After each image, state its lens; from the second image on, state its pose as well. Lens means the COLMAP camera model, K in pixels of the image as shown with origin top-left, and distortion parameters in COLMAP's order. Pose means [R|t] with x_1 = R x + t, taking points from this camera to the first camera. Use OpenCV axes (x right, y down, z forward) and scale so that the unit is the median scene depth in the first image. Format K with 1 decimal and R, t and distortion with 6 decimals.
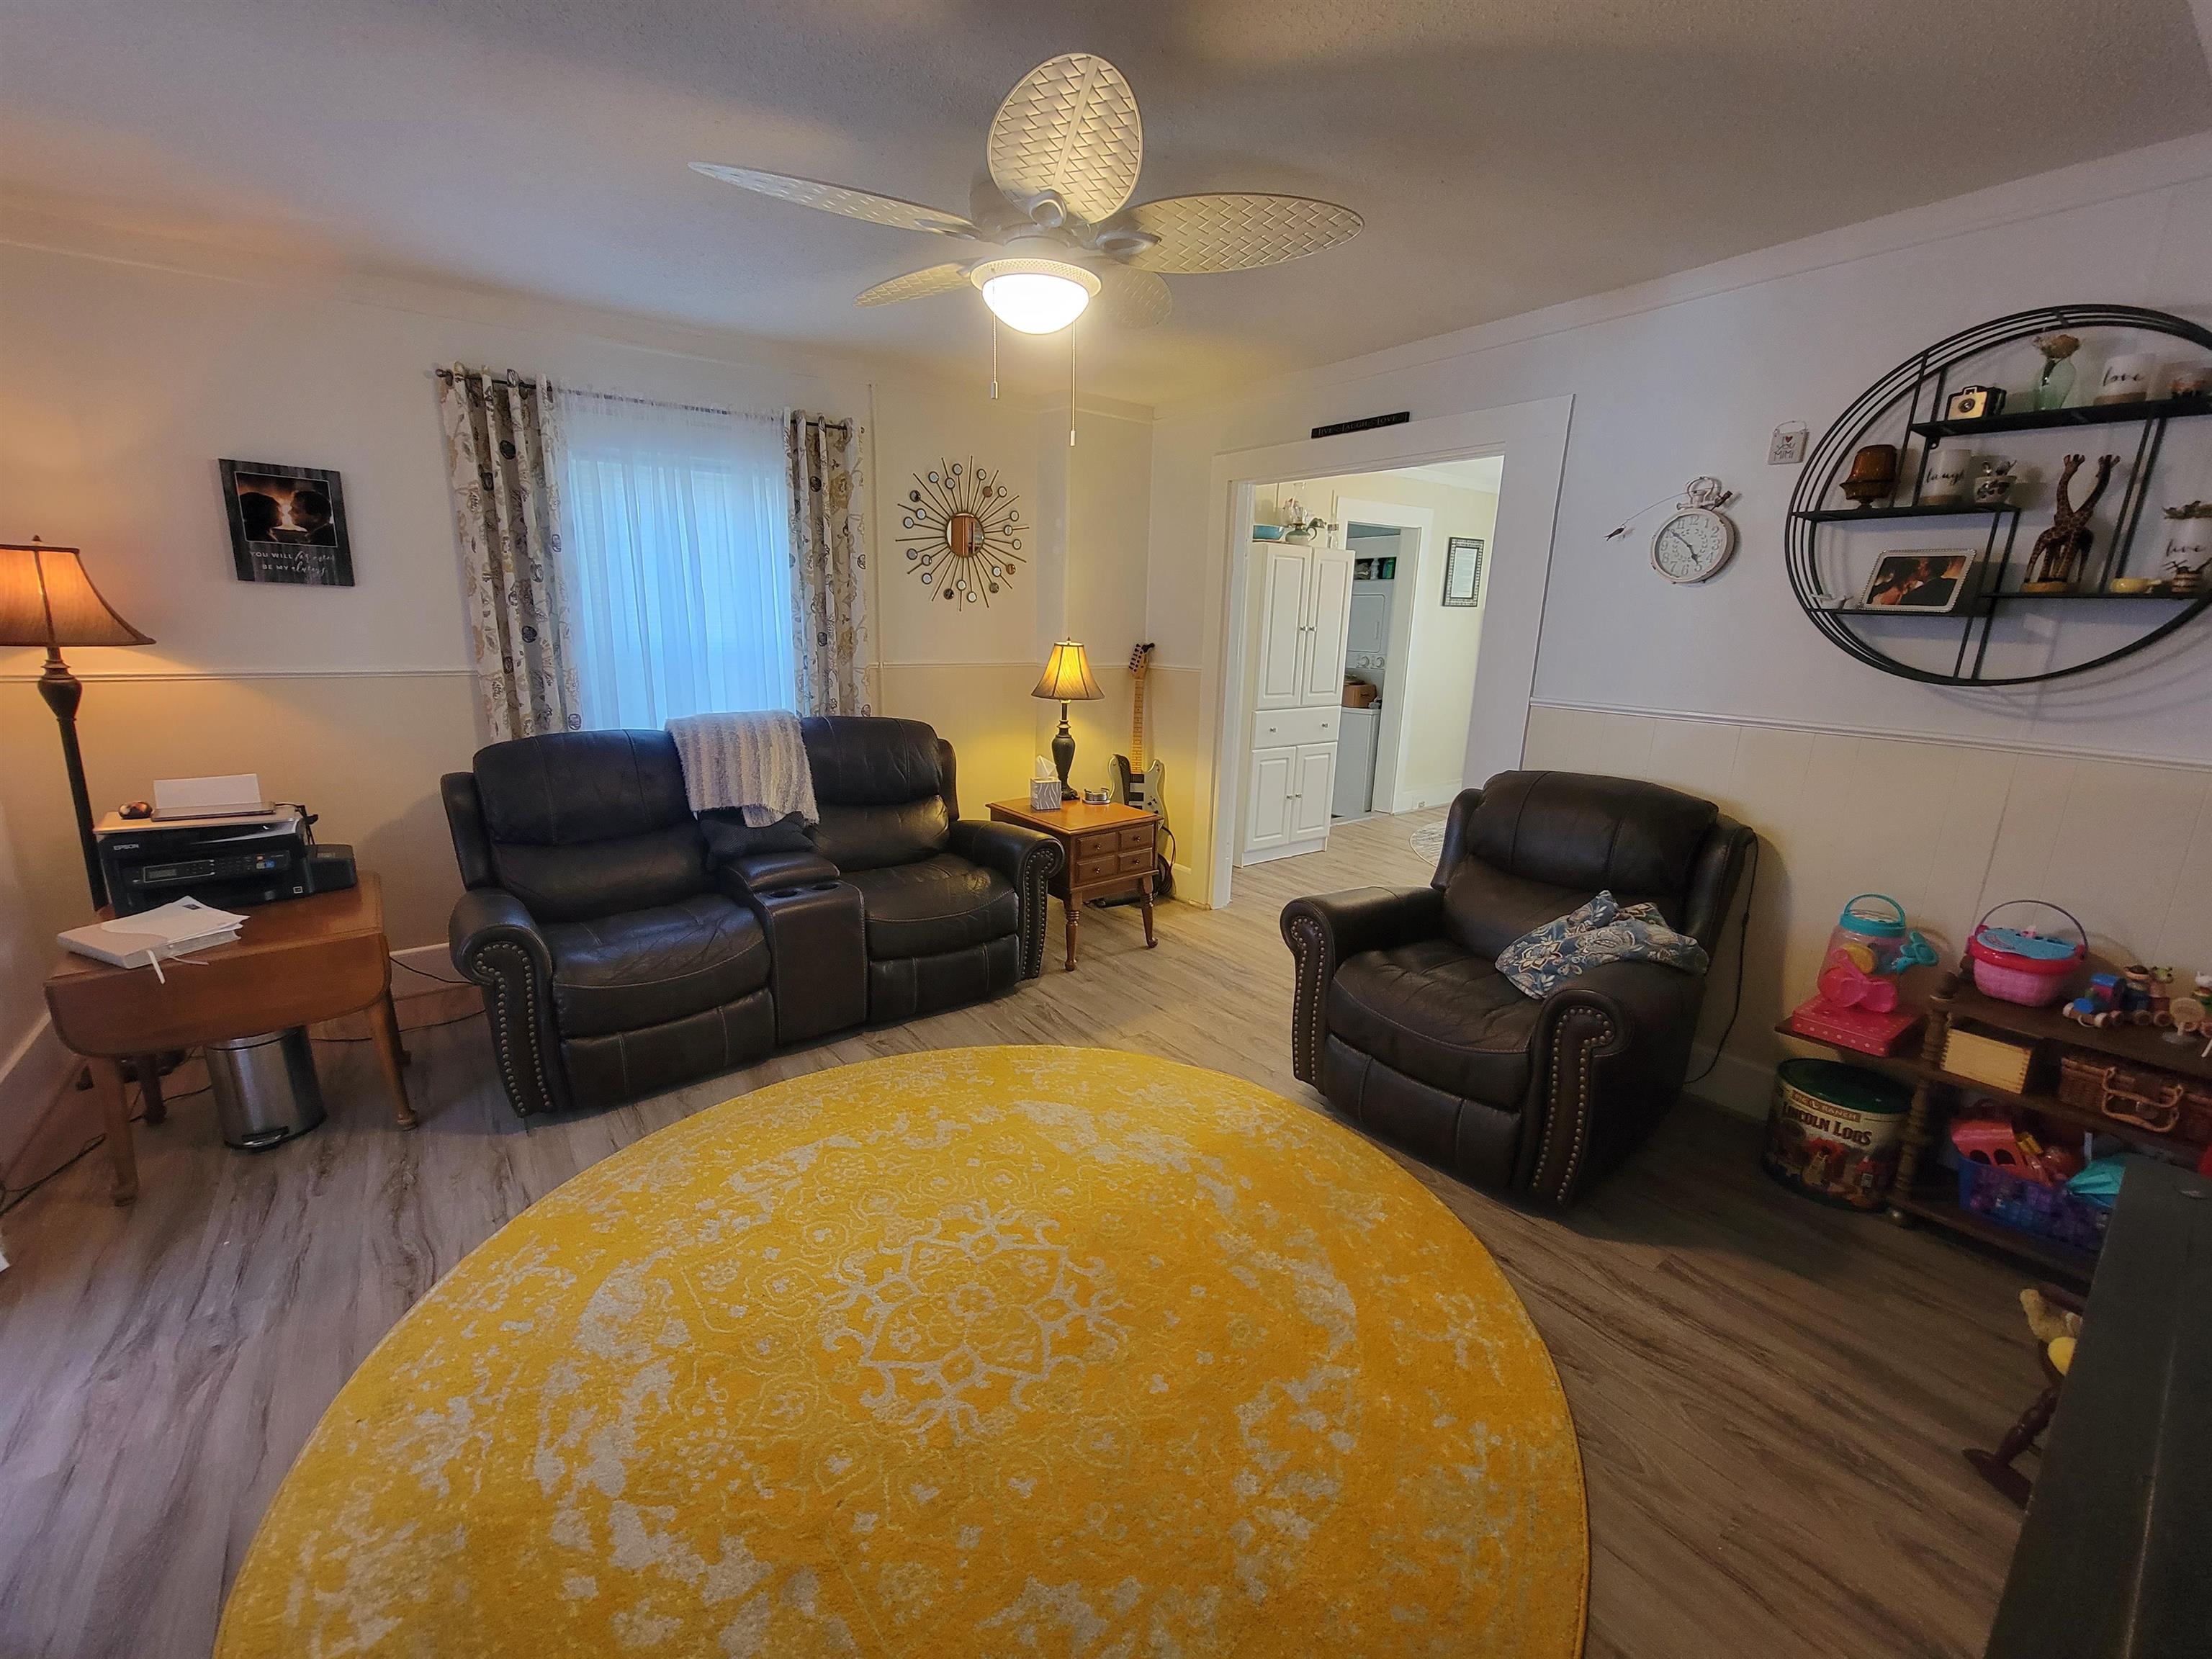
lens RADIAL K [[904.3, 0, 1106.0], [0, 904.3, 829.5], [0, 0, 1]] dist [-0.003345, 0.000015]
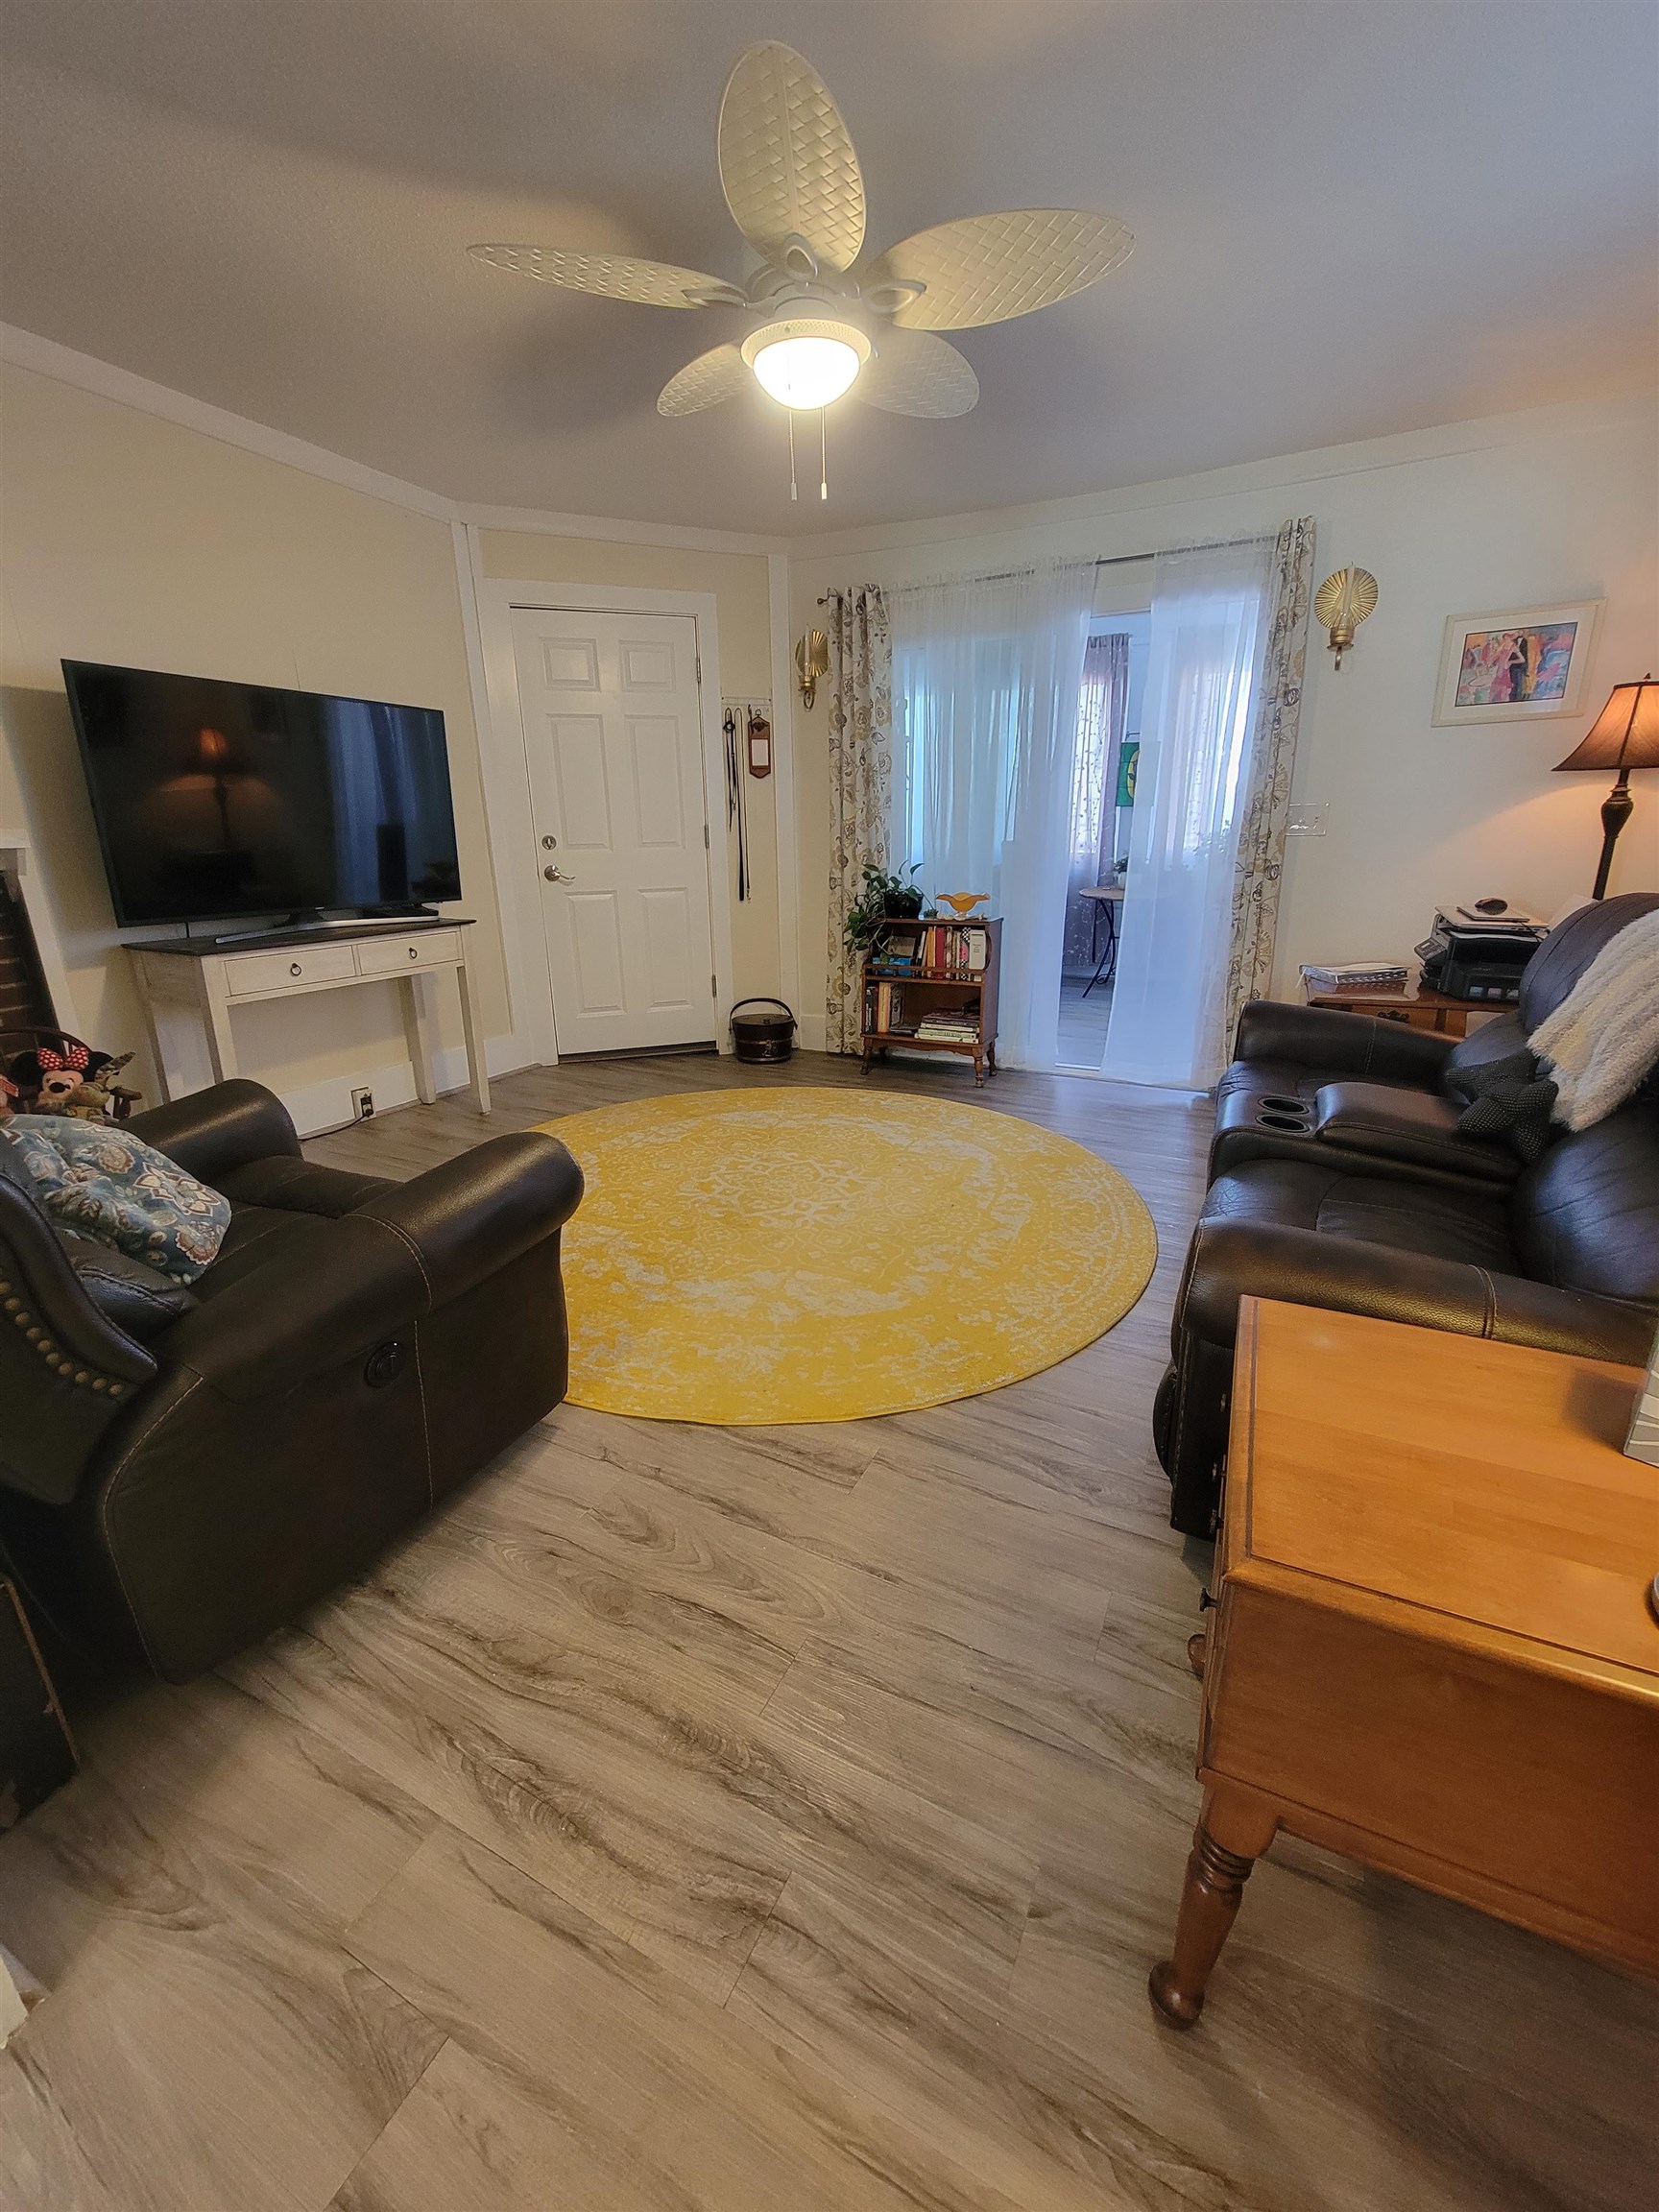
lens RADIAL K [[885.9, 0, 816.6], [0, 885.9, 1111.9], [0, 0, 1]] dist [-0.000287, 0.000053]
pose [[-0.901423, 0.123778, -0.414867, 0.376315], [-0.114431, 0.856062, 0.504047, -0.329123], [0.417542, 0.501834, -0.757510, 1.929167]]
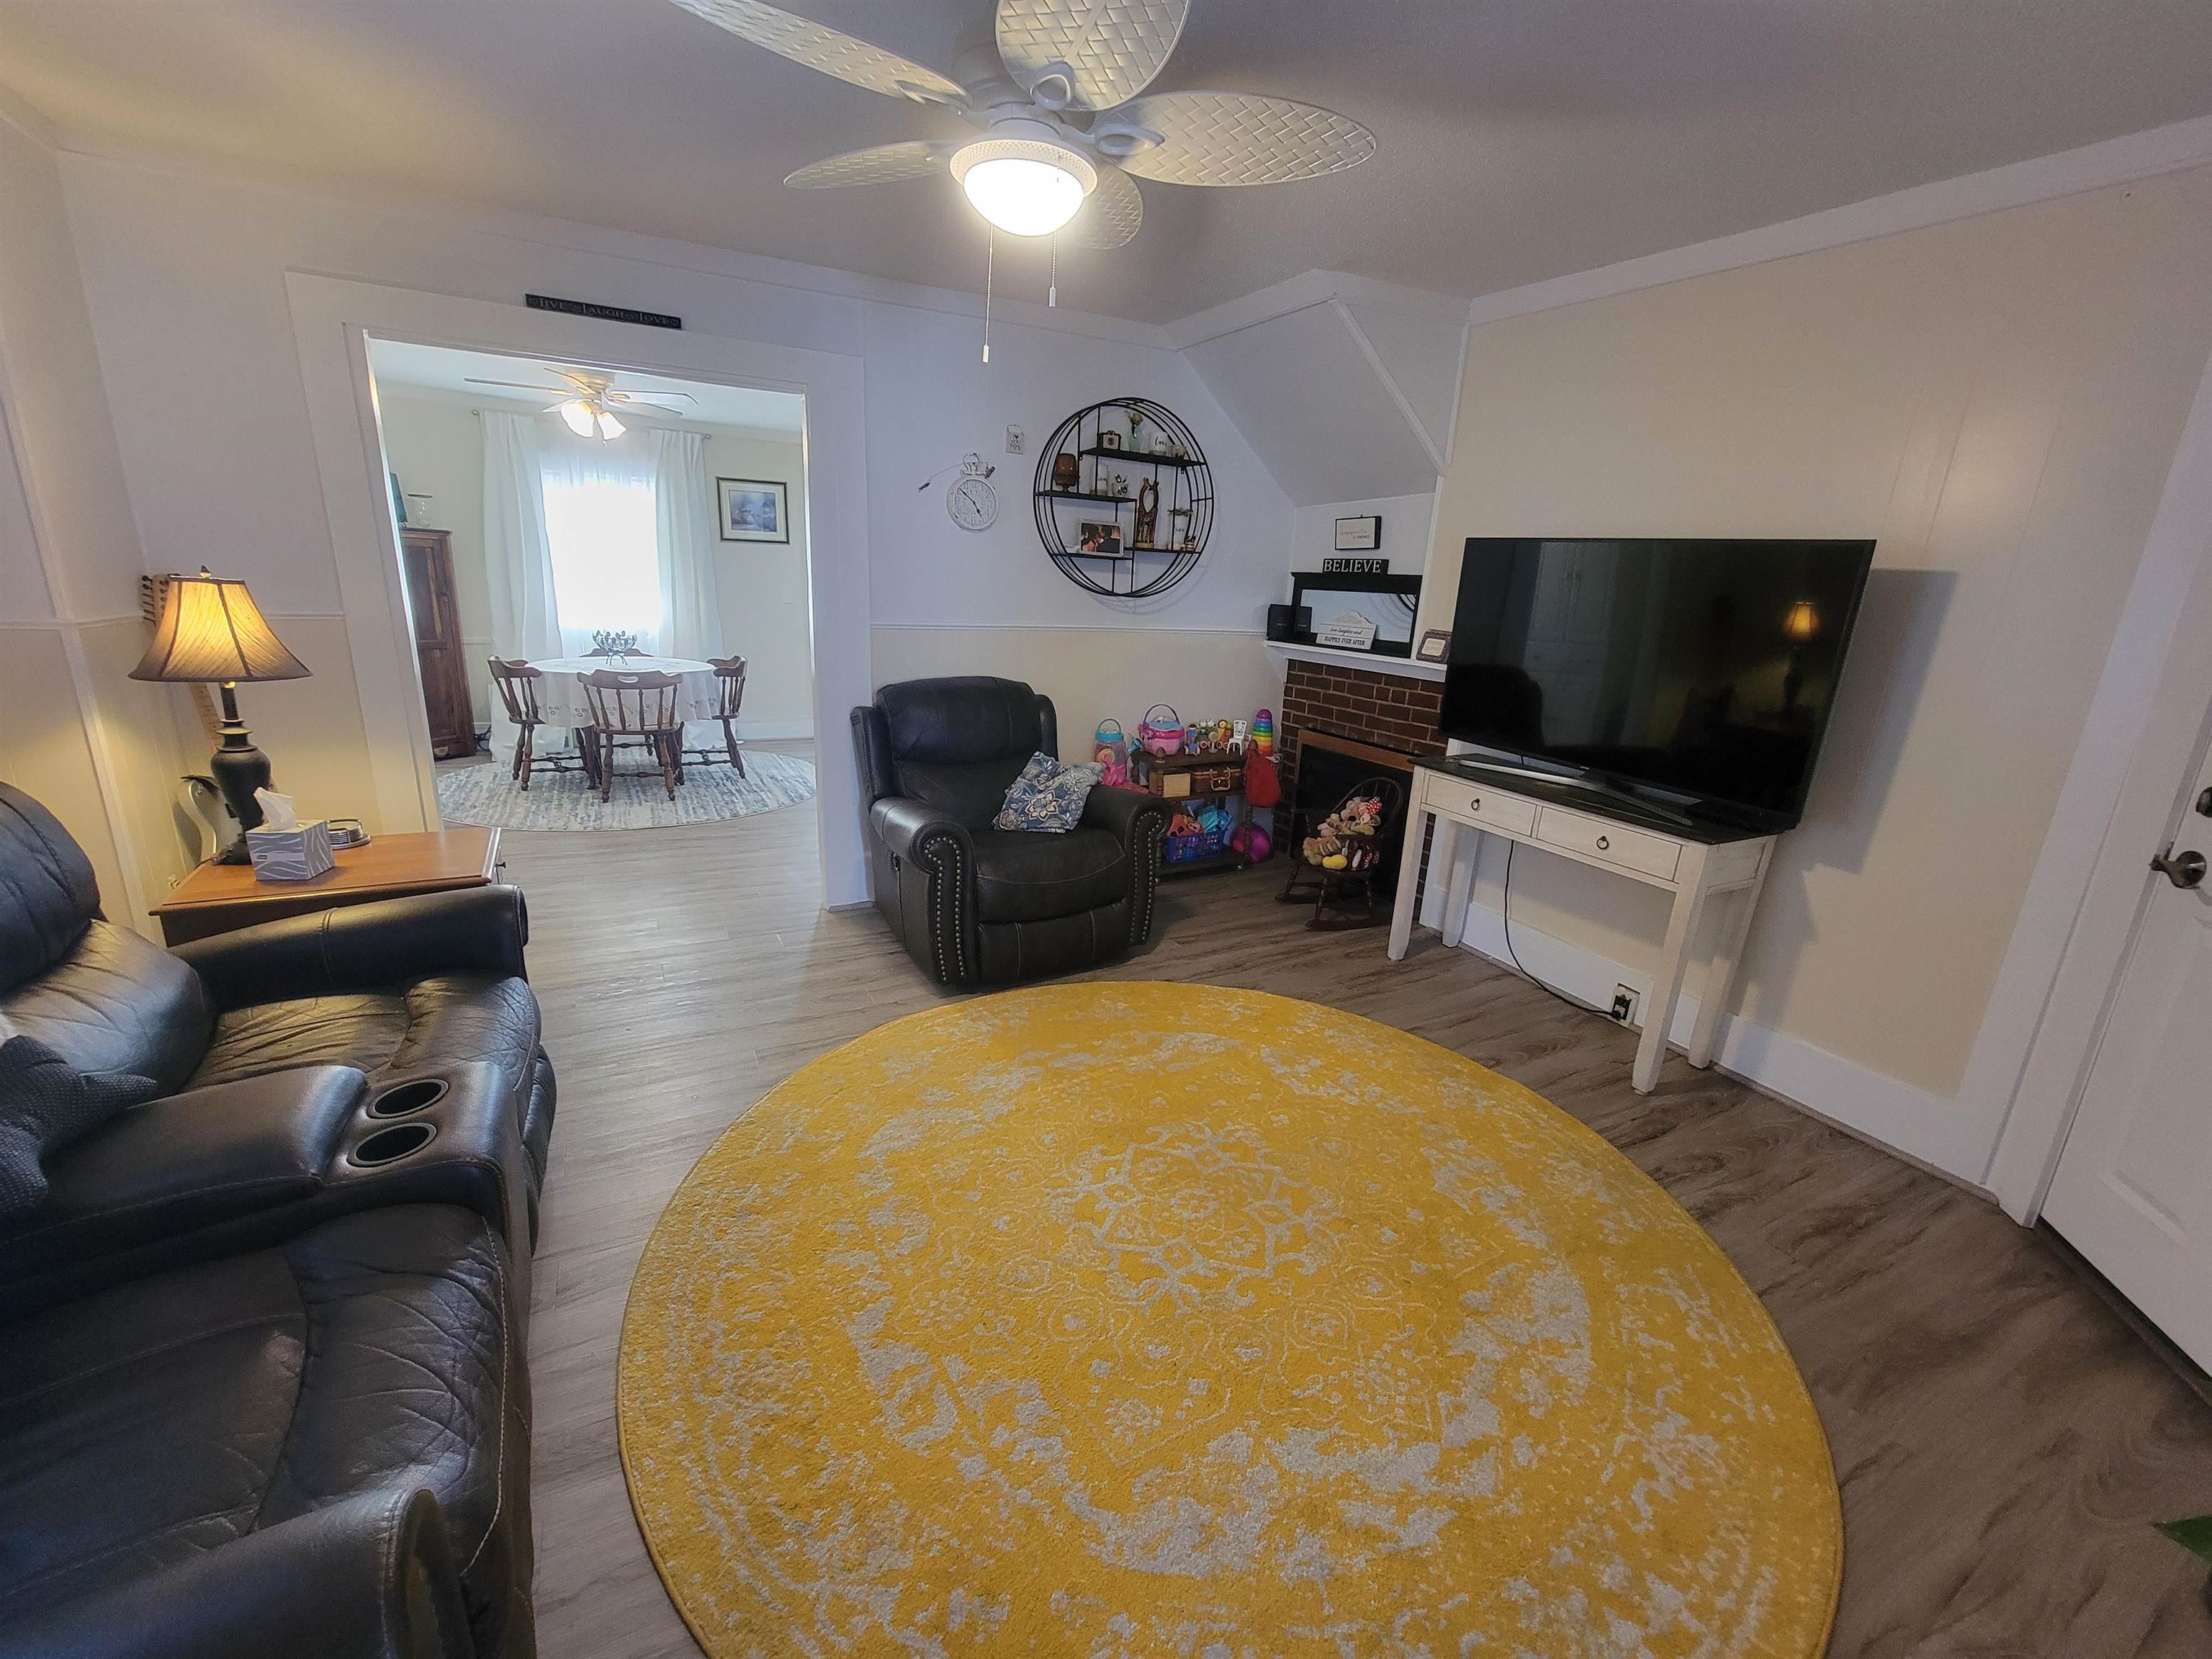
lens RADIAL K [[904.3, 0, 1106.0], [0, 904.3, 829.5], [0, 0, 1]] dist [-0.003345, 0.000015]
pose [[0.149781, -0.276981, 0.949130, -0.972960], [0.194203, 0.949501, 0.246442, -0.174375], [-0.969459, 0.147411, 0.196008, 0.751866]]
